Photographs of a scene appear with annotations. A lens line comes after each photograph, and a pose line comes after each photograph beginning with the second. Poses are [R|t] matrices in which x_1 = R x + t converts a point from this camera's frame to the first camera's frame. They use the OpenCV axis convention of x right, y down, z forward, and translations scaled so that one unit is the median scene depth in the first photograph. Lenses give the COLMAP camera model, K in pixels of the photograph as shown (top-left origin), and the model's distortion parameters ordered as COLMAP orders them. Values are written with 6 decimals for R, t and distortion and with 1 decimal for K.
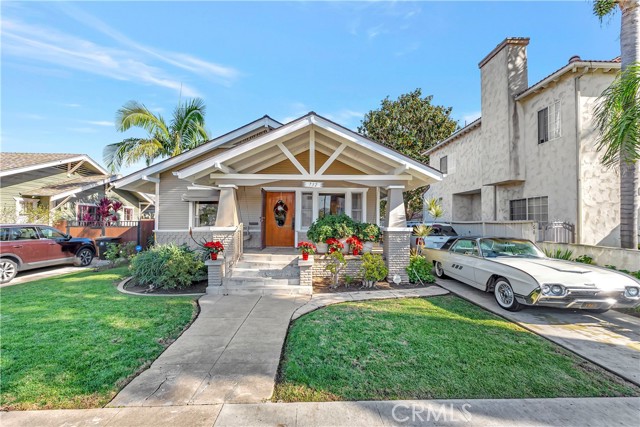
lens RADIAL K [[268.4, 0, 323.0], [0, 268.4, 216.9], [0, 0, 1]] dist [0.001522, 0.000338]
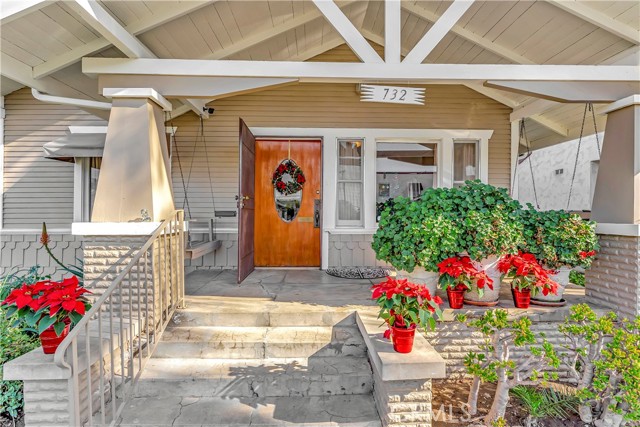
lens RADIAL K [[322.5, 0, 320.0], [0, 322.5, 213.5], [0, 0, 1]] dist [-0.000170, -0.000042]
pose [[0.999897, 0.000402, -0.014335, -0.122434], [-0.000162, 0.999860, 0.016734, 0.019976], [0.014339, -0.016730, 0.999757, 0.595482]]
